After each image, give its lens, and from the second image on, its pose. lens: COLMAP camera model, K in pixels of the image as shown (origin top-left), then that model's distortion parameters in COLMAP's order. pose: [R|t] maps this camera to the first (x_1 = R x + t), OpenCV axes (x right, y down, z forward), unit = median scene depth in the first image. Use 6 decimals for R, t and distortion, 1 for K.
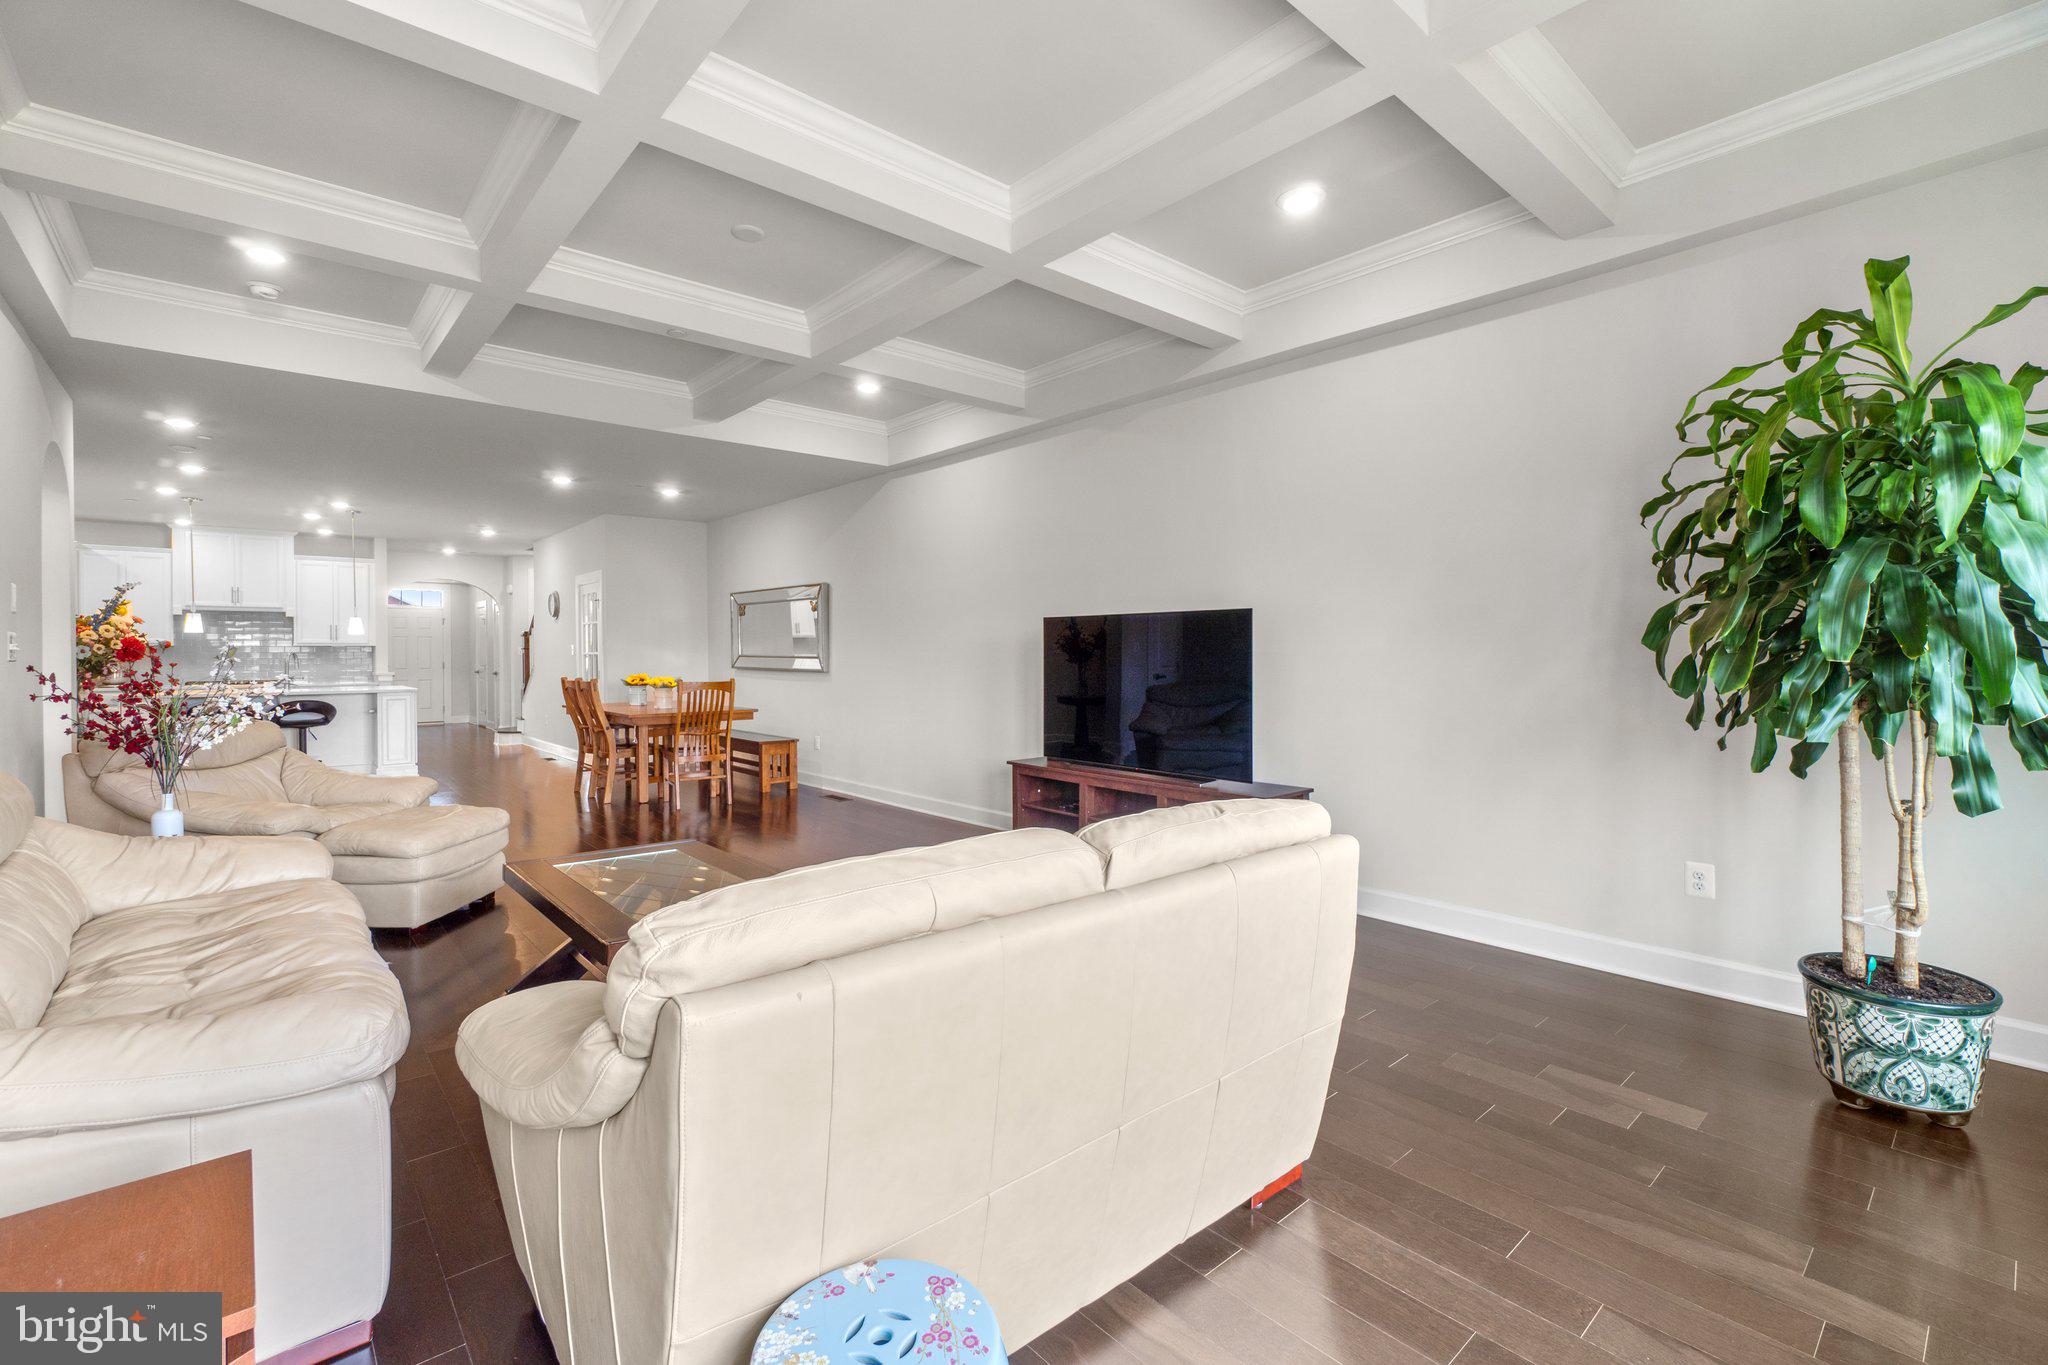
lens RADIAL K [[892.3, 0, 1030.6], [0, 892.3, 669.5], [0, 0, 1]] dist [-0.000864, -0.001767]
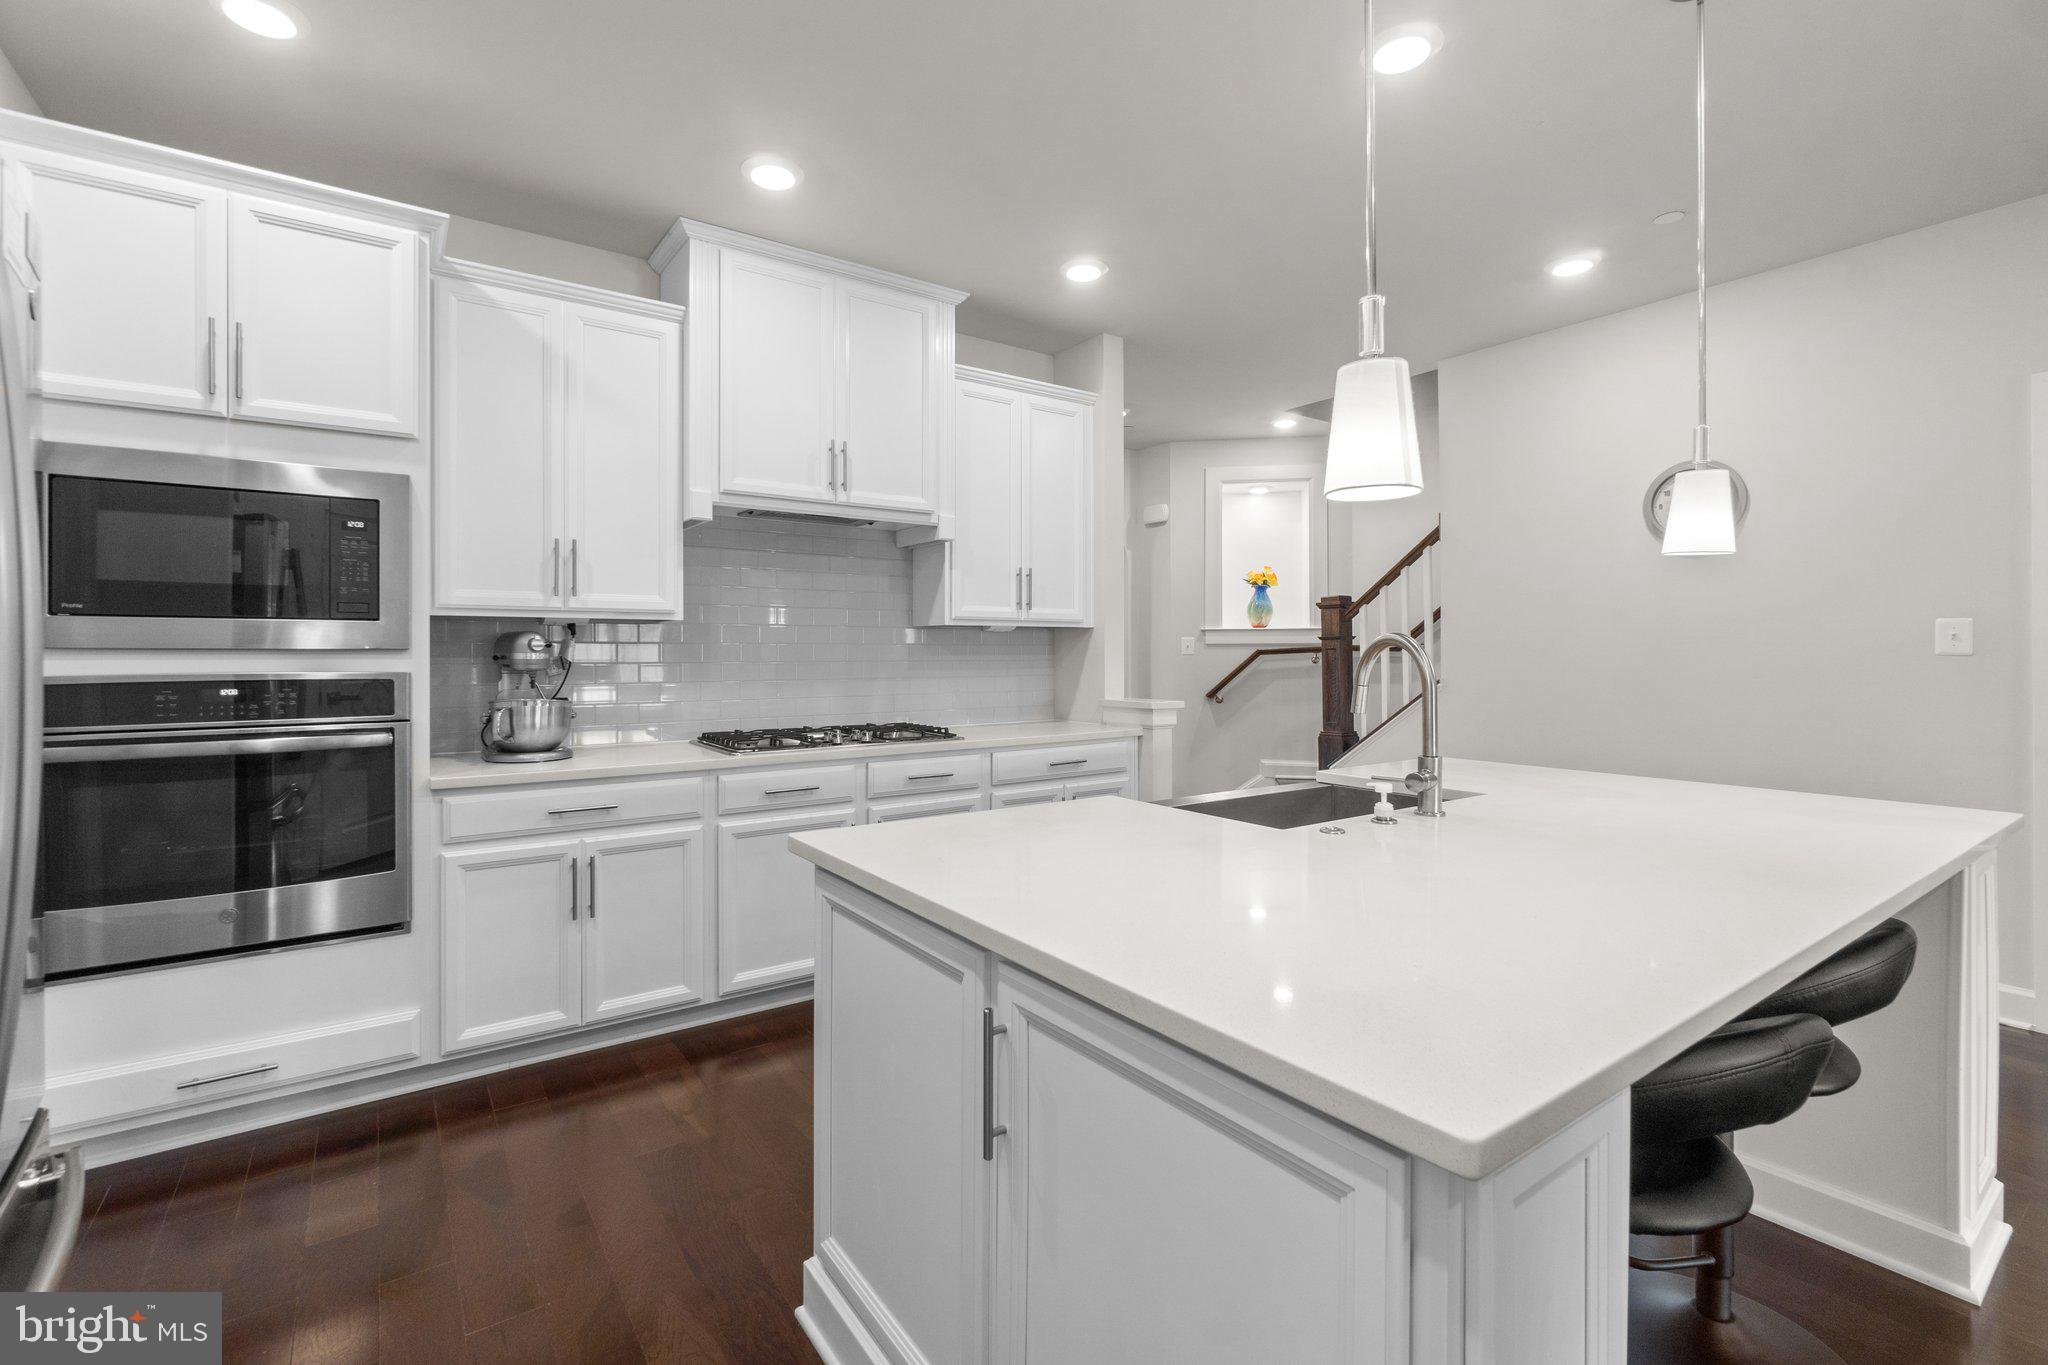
lens RADIAL K [[892.3, 0, 1022.3], [0, 892.3, 651.4], [0, 0, 1]] dist [-0.000864, -0.001767]
pose [[0.994690, 0.005394, -0.102779, -0.767169], [-0.007295, 0.999809, -0.018129, -0.010974], [0.102662, 0.018782, 0.994539, 0.663639]]
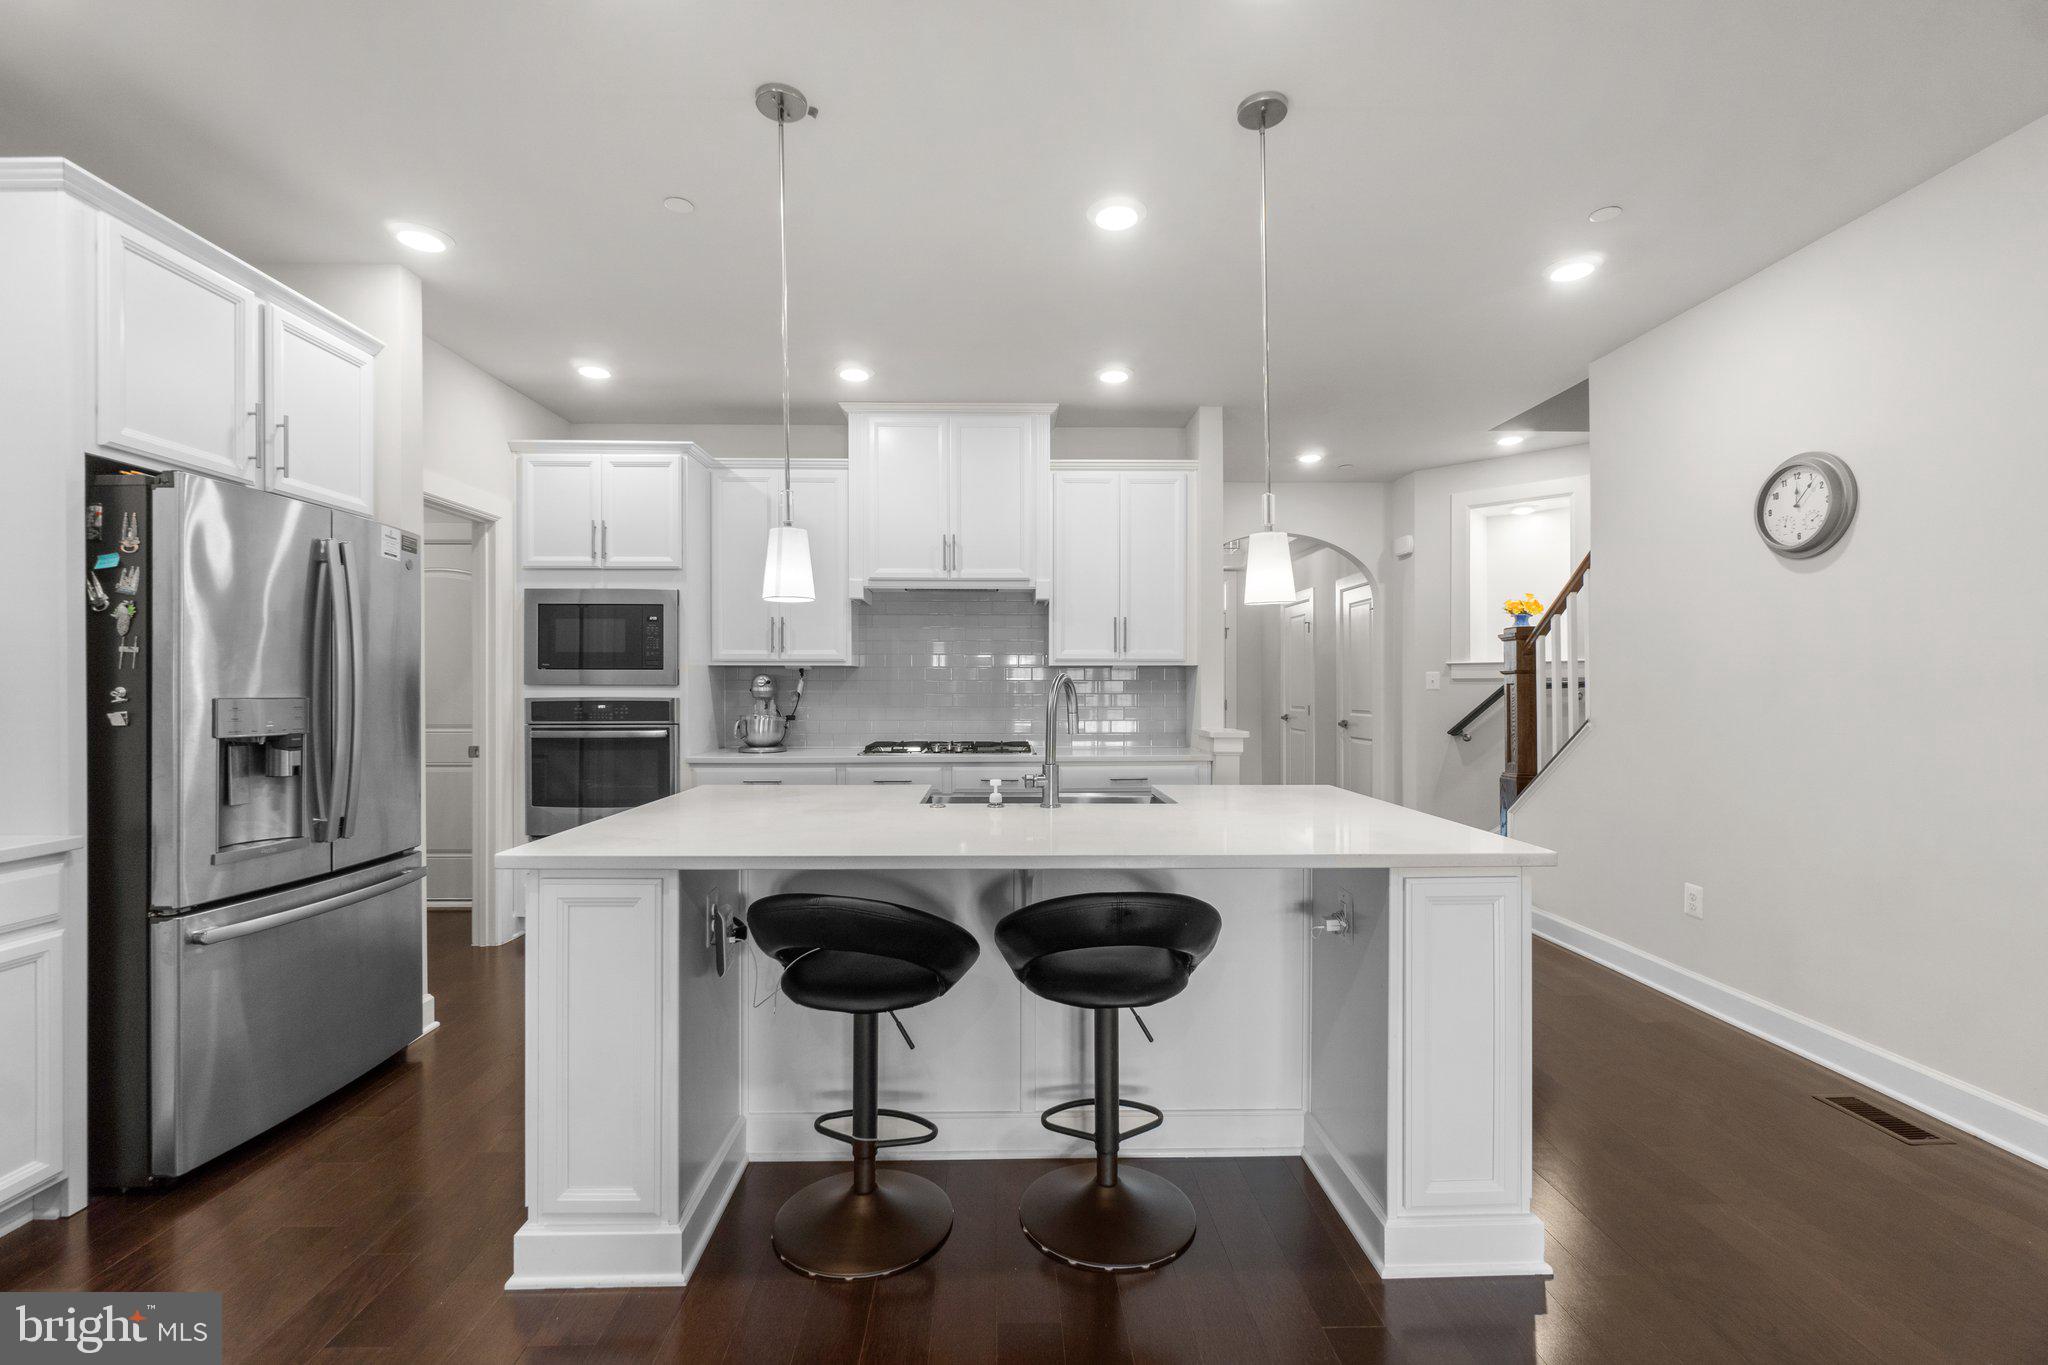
lens RADIAL K [[892.3, 0, 1023.0], [0, 892.3, 685.0], [0, 0, 1]] dist [-0.000864, -0.001767]
pose [[0.771011, 0.005189, -0.636800, -0.559160], [-0.016278, 0.999801, -0.011562, -0.012369], [0.636613, 0.019280, 0.770942, 0.656899]]
